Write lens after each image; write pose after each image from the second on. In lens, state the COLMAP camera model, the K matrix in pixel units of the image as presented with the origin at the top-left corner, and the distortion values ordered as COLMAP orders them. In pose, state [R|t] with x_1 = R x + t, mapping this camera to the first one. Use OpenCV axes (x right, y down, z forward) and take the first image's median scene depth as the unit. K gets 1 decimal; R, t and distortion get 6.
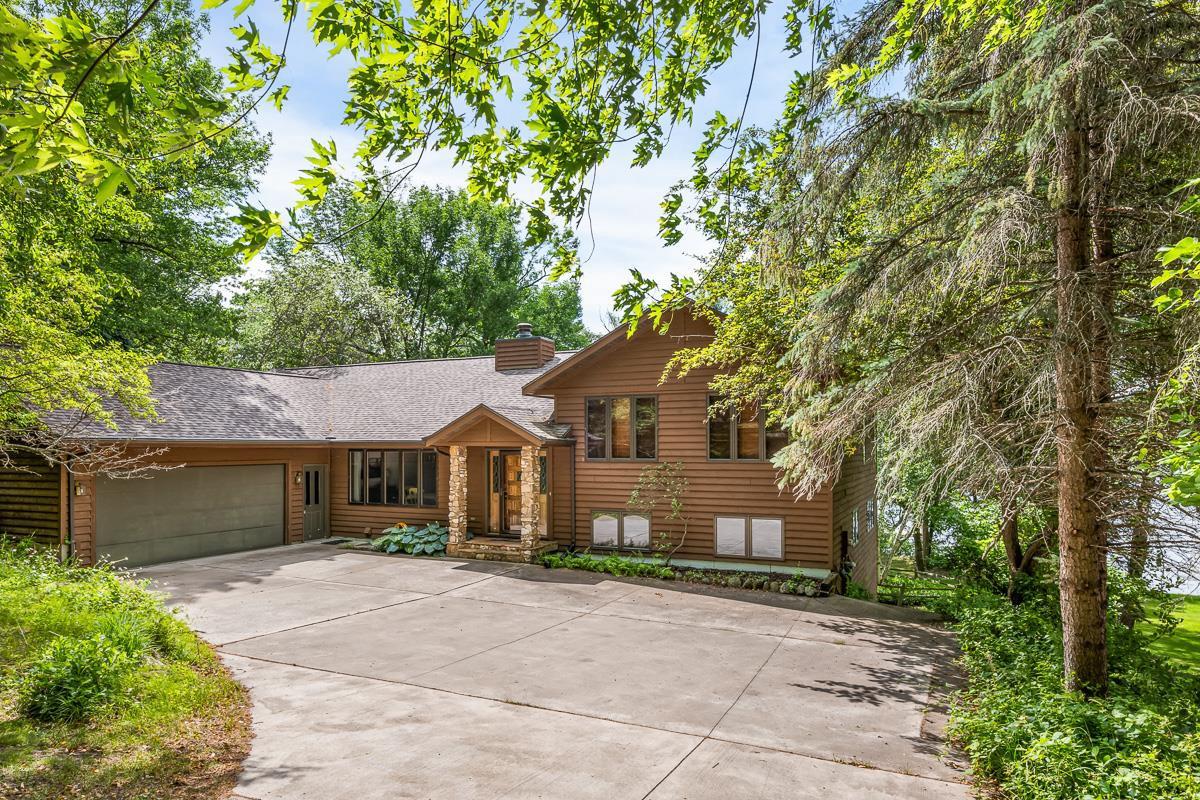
lens RADIAL K [[731.5, 0, 525.4], [0, 731.5, 395.4], [0, 0, 1]] dist [-0.000033, -0.000211]
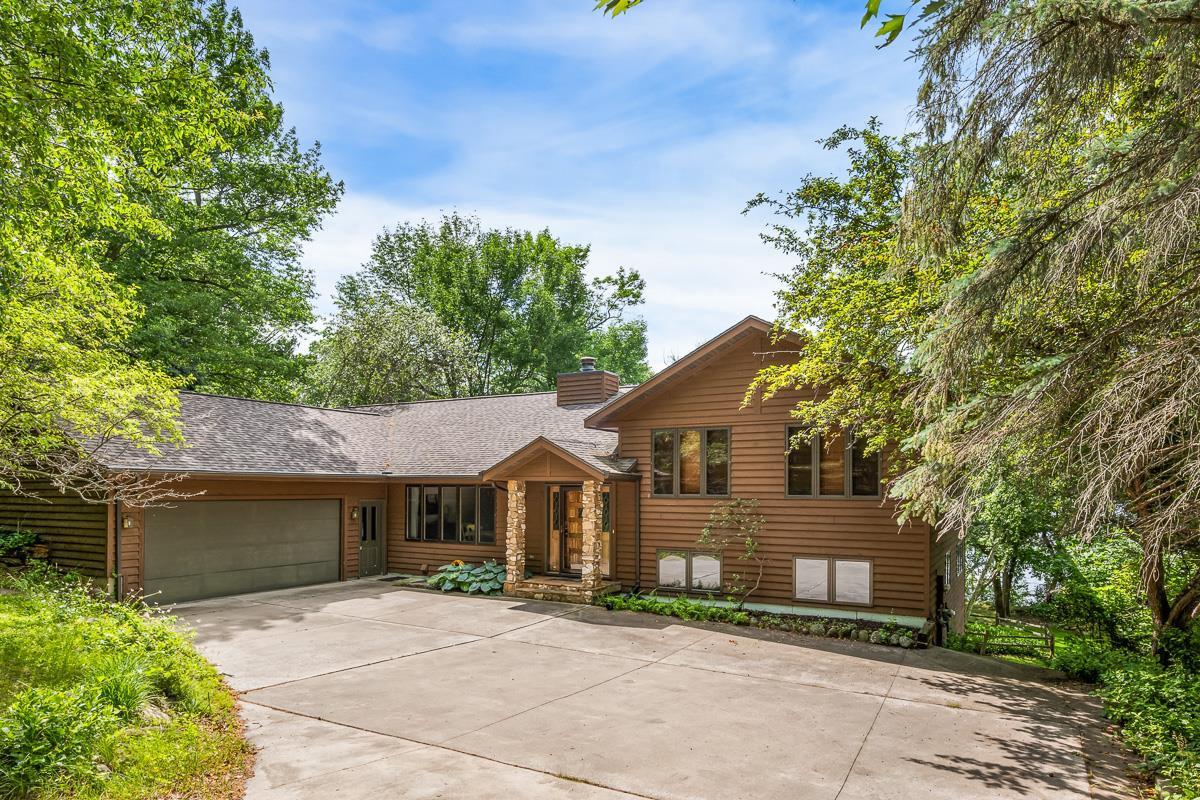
lens RADIAL K [[697.0, 0, 560.9], [0, 697.0, 490.3], [0, 0, 1]] dist [0.000412, -0.000009]
pose [[0.999152, 0.008859, -0.040200, 0.002261], [-0.006040, 0.997550, 0.069701, 0.022273], [0.040719, -0.069399, 0.996758, 0.122712]]
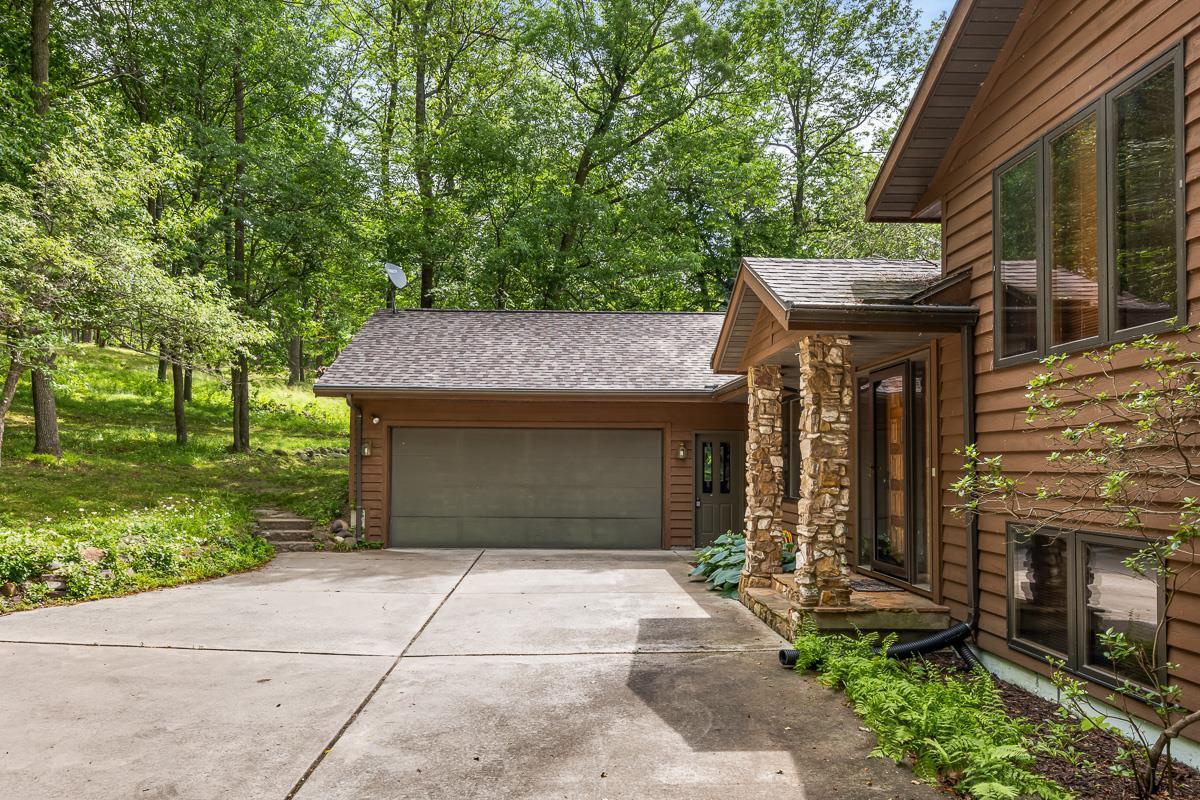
lens RADIAL K [[772.6, 0, 599.3], [0, 772.6, 444.0], [0, 0, 1]] dist [0.003710, 0.000707]
pose [[0.521048, -0.011430, -0.853451, 0.314538], [0.047461, 0.998751, 0.015600, 0.123180], [0.852207, -0.048634, 0.520940, 0.763826]]
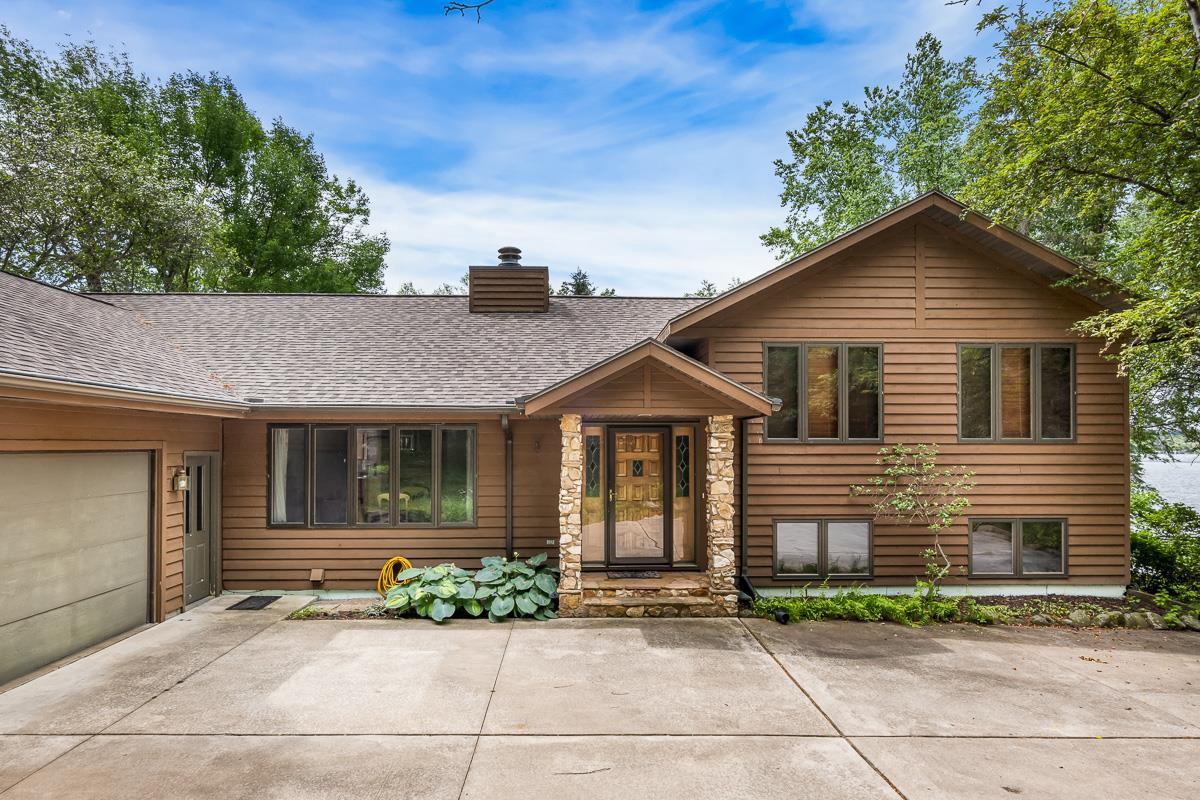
lens RADIAL K [[666.9, 0, 536.7], [0, 666.9, 440.5], [0, 0, 1]] dist [0.003339, 0.000505]
pose [[0.870019, 0.009976, 0.492917, -0.421247], [-0.038327, 0.998138, 0.047448, 0.076889], [-0.491526, -0.060173, 0.868782, 0.671932]]
